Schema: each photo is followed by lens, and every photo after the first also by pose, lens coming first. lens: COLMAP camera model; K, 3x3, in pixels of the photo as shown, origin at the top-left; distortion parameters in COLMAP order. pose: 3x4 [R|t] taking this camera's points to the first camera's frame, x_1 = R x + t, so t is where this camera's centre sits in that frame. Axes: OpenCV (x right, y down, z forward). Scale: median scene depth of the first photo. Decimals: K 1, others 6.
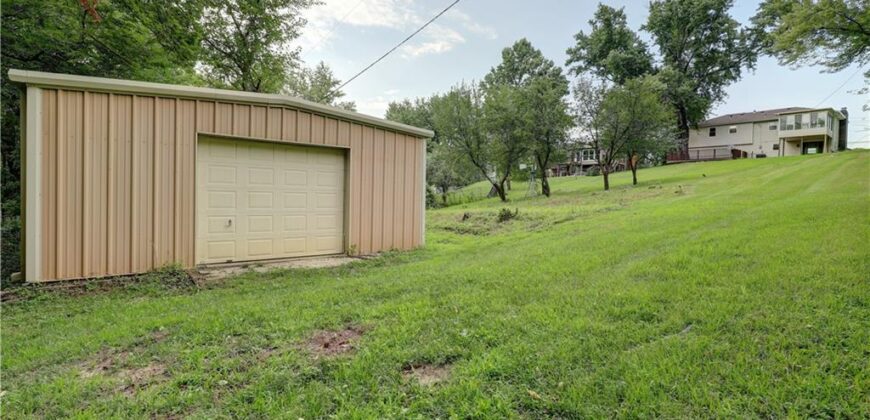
lens RADIAL K [[408.0, 0, 443.0], [0, 408.0, 202.5], [0, 0, 1]] dist [-0.001119, -0.000072]
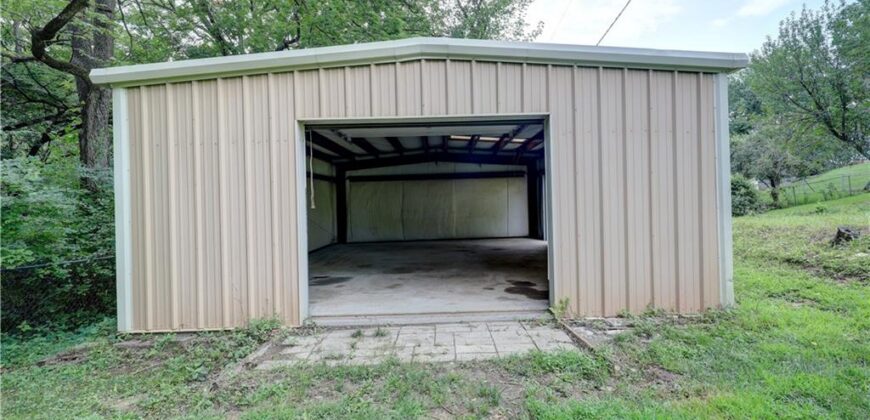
lens RADIAL K [[408.0, 0, 443.0], [0, 408.0, 202.5], [0, 0, 1]] dist [-0.001119, -0.000072]
pose [[0.779045, -0.038929, -0.625758, -0.009008], [0.033153, 0.999232, -0.020888, -0.012672], [0.626091, -0.004473, 0.779737, 0.485823]]
